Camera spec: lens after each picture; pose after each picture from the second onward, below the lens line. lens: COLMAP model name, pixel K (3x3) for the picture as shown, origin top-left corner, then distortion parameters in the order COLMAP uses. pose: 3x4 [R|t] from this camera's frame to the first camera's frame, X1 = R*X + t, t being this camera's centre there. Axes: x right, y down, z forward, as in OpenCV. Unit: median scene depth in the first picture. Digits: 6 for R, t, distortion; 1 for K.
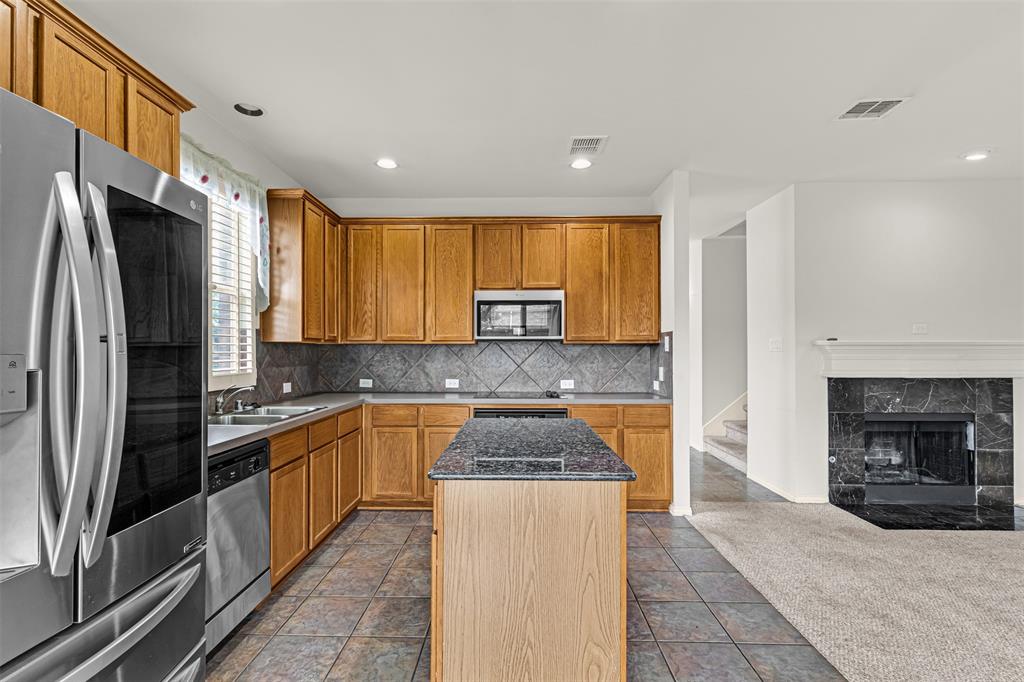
lens RADIAL K [[477.4, 0, 506.3], [0, 477.4, 345.3], [0, 0, 1]] dist [-0.000022, 0.000767]
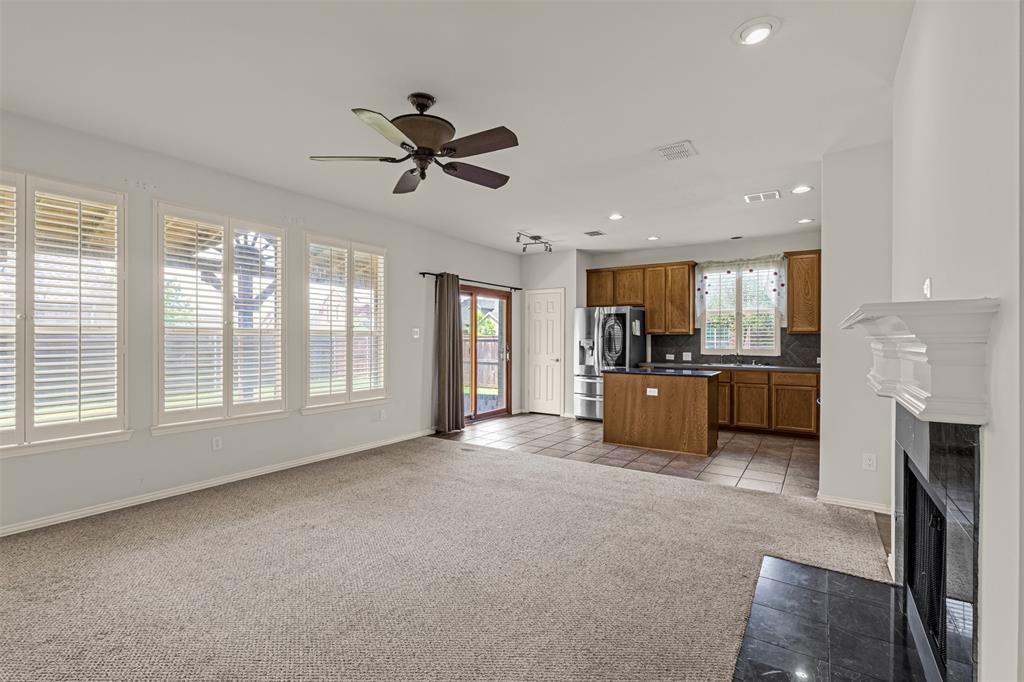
lens RADIAL K [[472.4, 0, 508.0], [0, 472.4, 341.0], [0, 0, 1]] dist [0.003587, 0.000797]
pose [[-0.528830, 0.003540, -0.848720, 1.466174], [0.009323, 0.999955, -0.001638, 0.012173], [0.848676, -0.008779, -0.528839, 0.904266]]
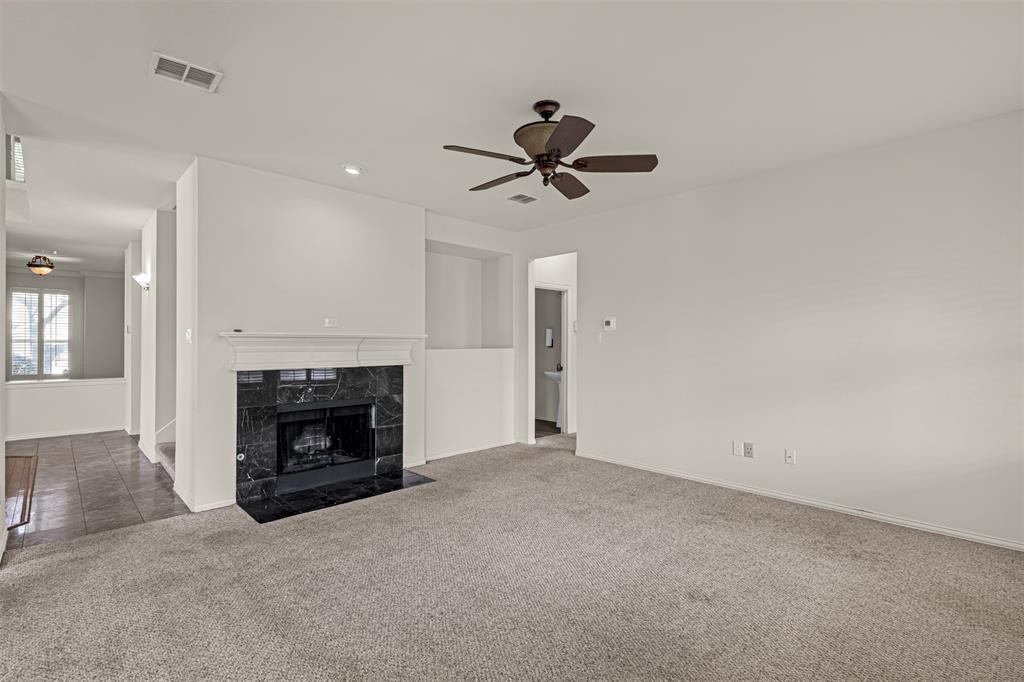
lens RADIAL K [[472.4, 0, 508.0], [0, 472.4, 341.0], [0, 0, 1]] dist [0.003587, 0.000797]
pose [[0.703223, 0.003214, 0.710962, 0.387364], [-0.009361, 0.999945, 0.004739, -0.001643], [-0.710908, -0.009988, 0.703214, -0.040199]]
